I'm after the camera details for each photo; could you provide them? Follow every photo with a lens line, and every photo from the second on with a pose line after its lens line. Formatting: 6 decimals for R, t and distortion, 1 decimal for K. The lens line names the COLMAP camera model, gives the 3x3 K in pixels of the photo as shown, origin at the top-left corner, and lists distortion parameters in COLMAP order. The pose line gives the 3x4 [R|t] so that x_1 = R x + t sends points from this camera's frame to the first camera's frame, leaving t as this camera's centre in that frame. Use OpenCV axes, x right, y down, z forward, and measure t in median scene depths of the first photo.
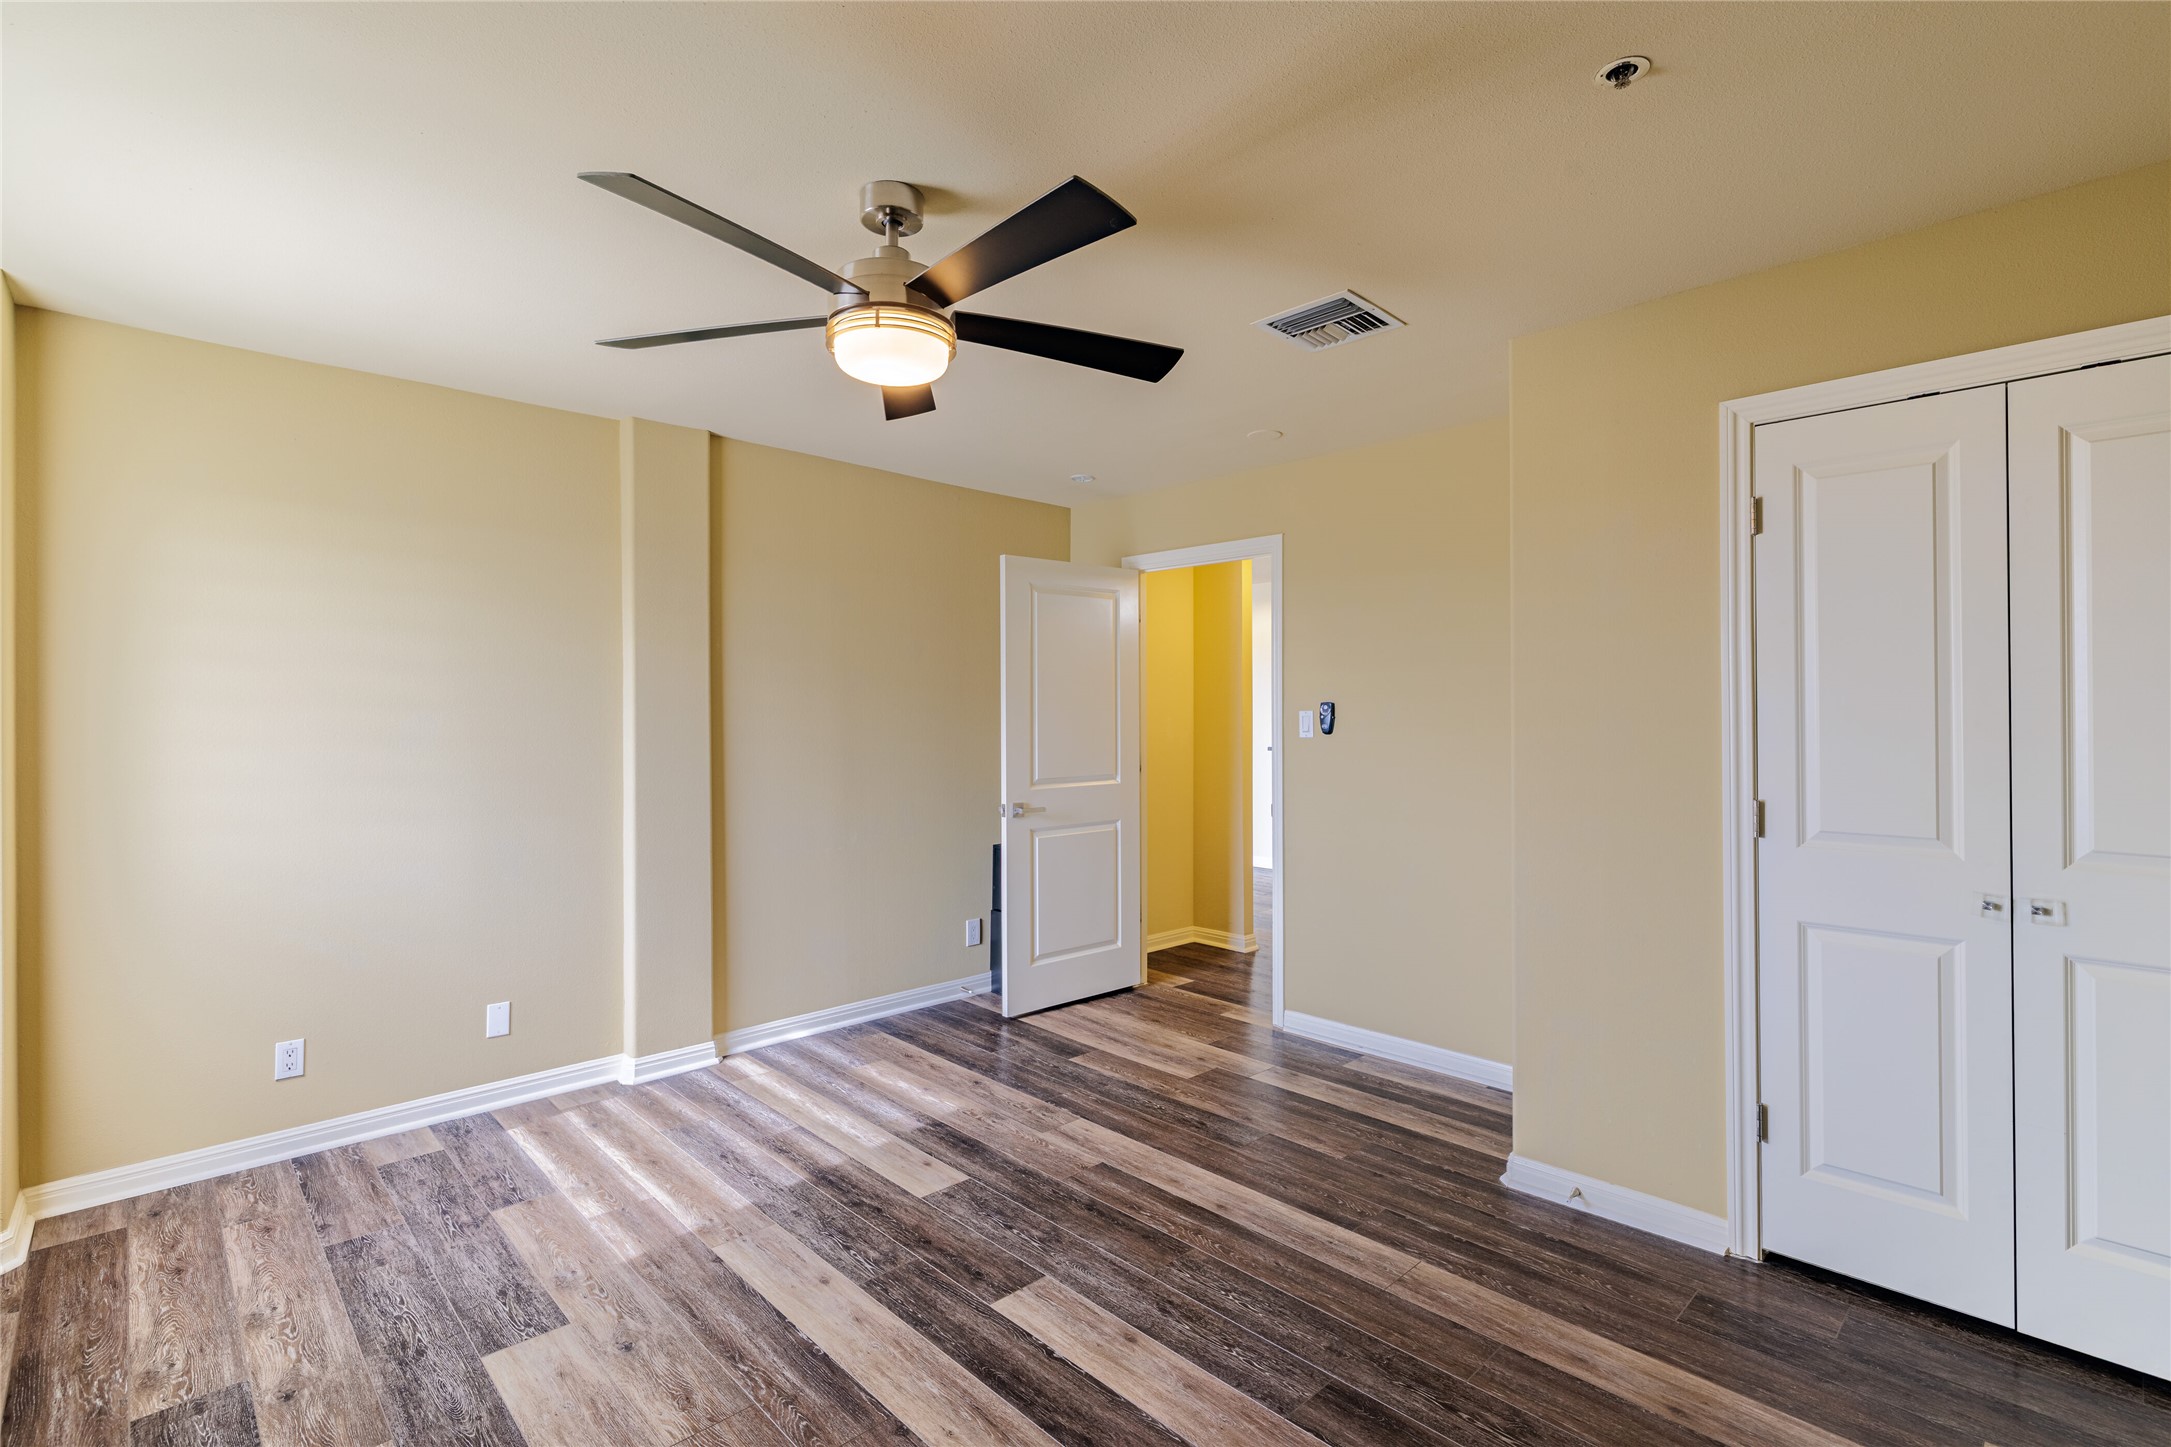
lens RADIAL K [[994.3, 0, 1079.9], [0, 994.3, 715.2], [0, 0, 1]] dist [0.000300, 0.000429]
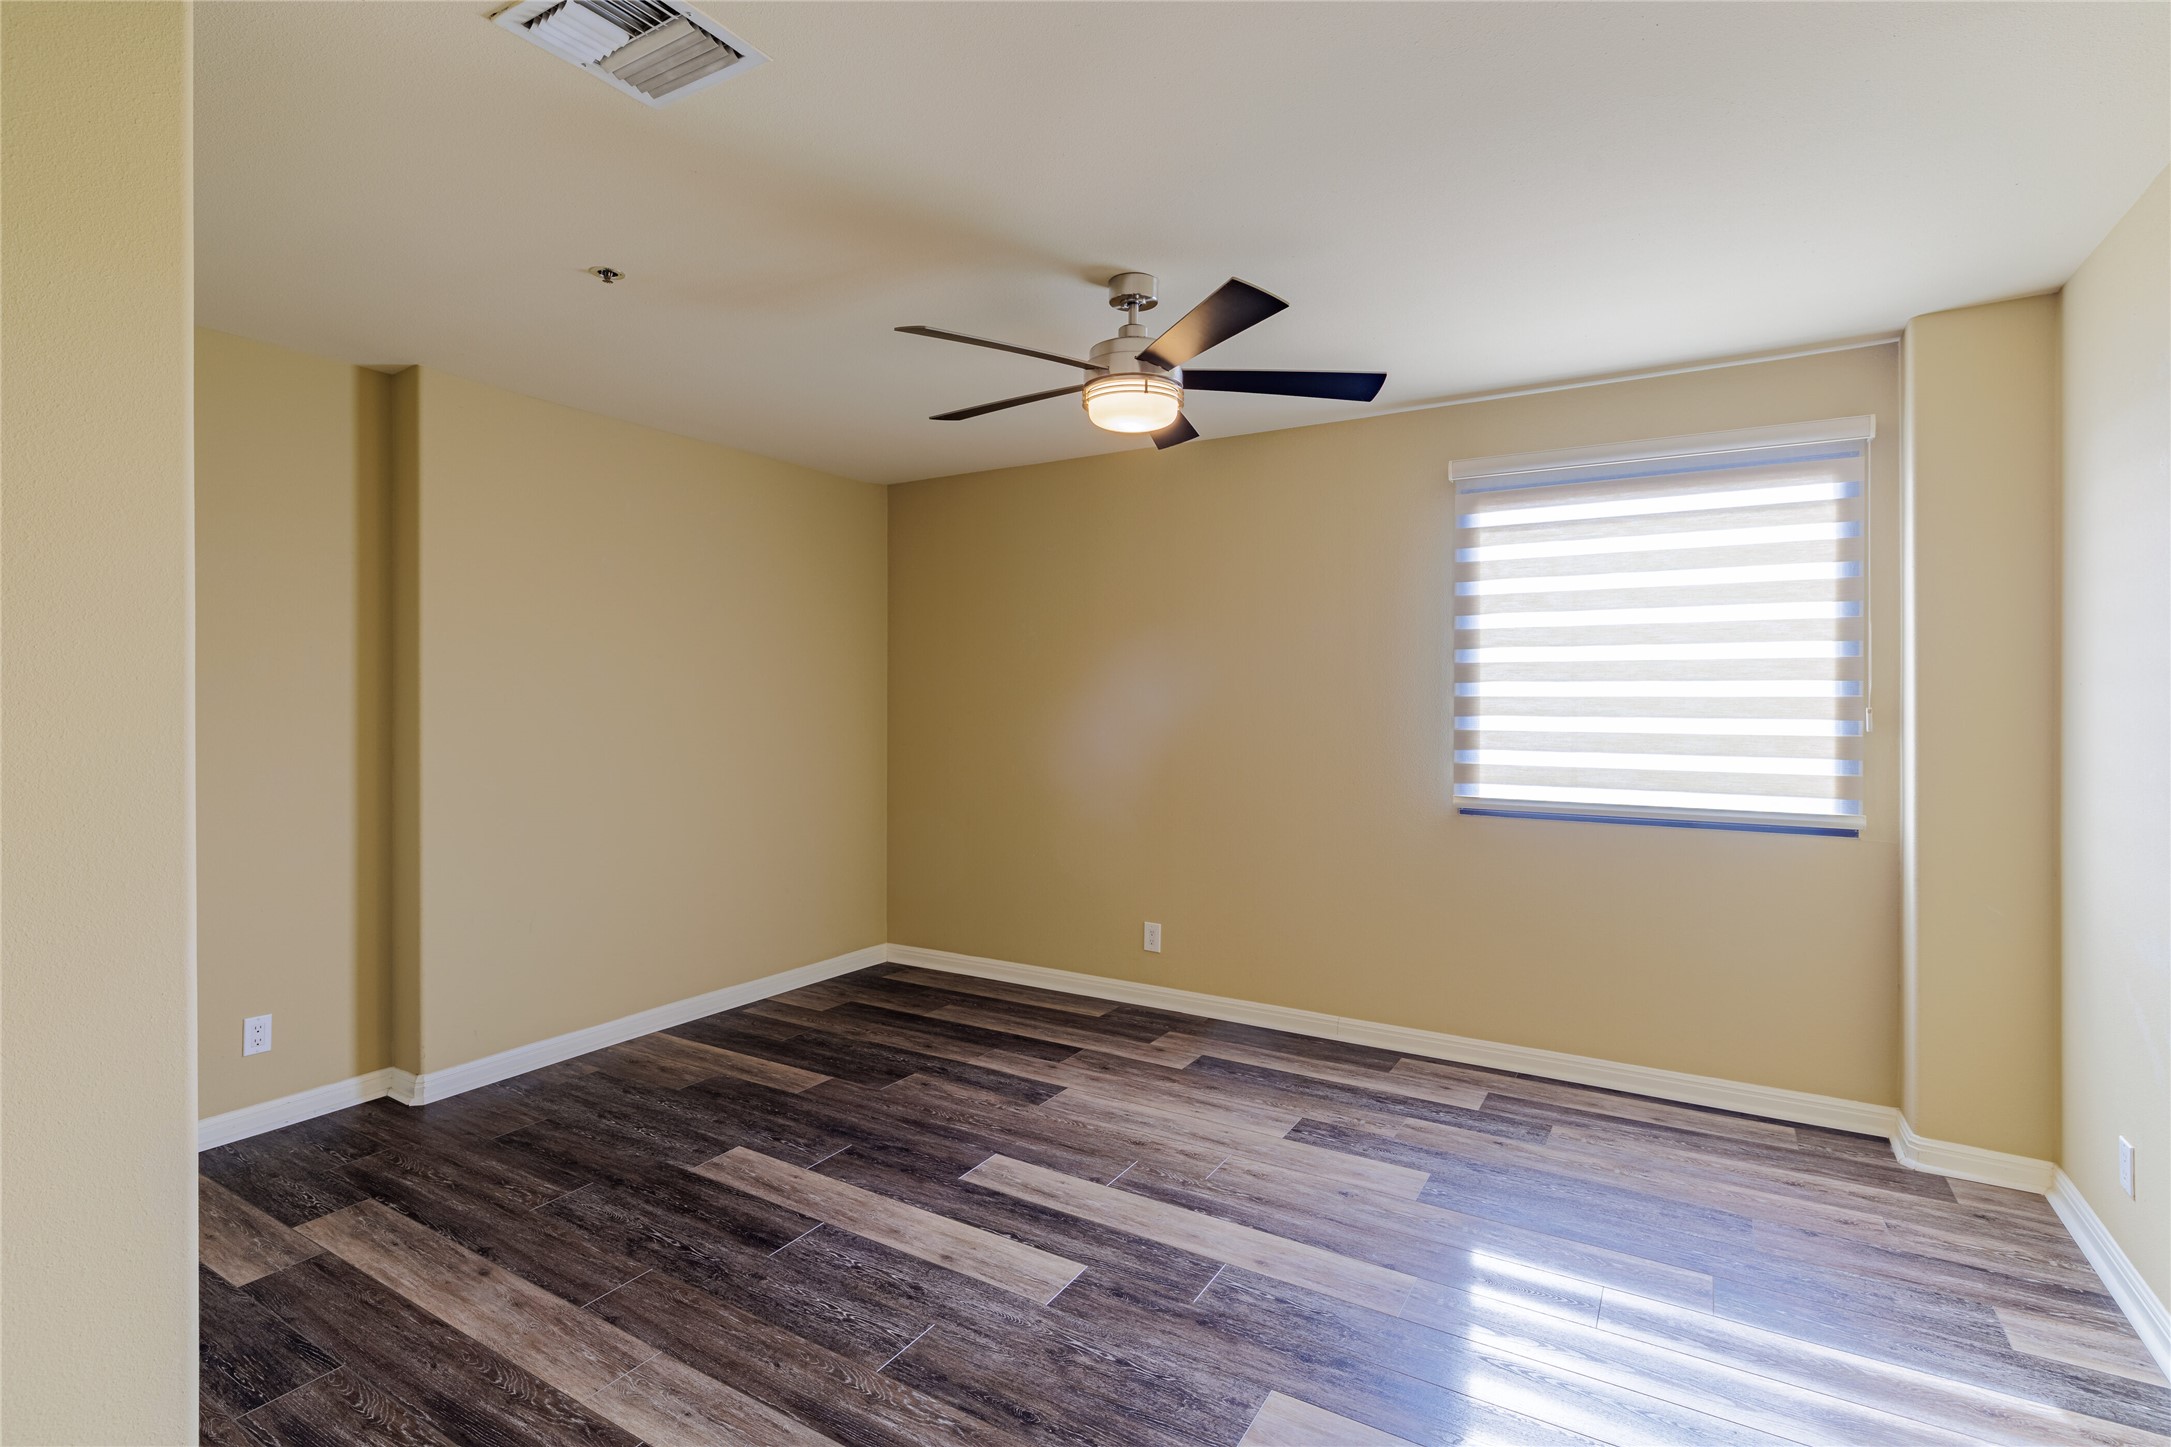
lens RADIAL K [[994.3, 0, 1079.9], [0, 994.3, 715.2], [0, 0, 1]] dist [0.000300, 0.000429]
pose [[-0.968055, 0.004935, -0.250688, 0.172503], [-0.001363, 0.999688, 0.024943, -0.003881], [0.250733, 0.024488, -0.967747, 1.983649]]
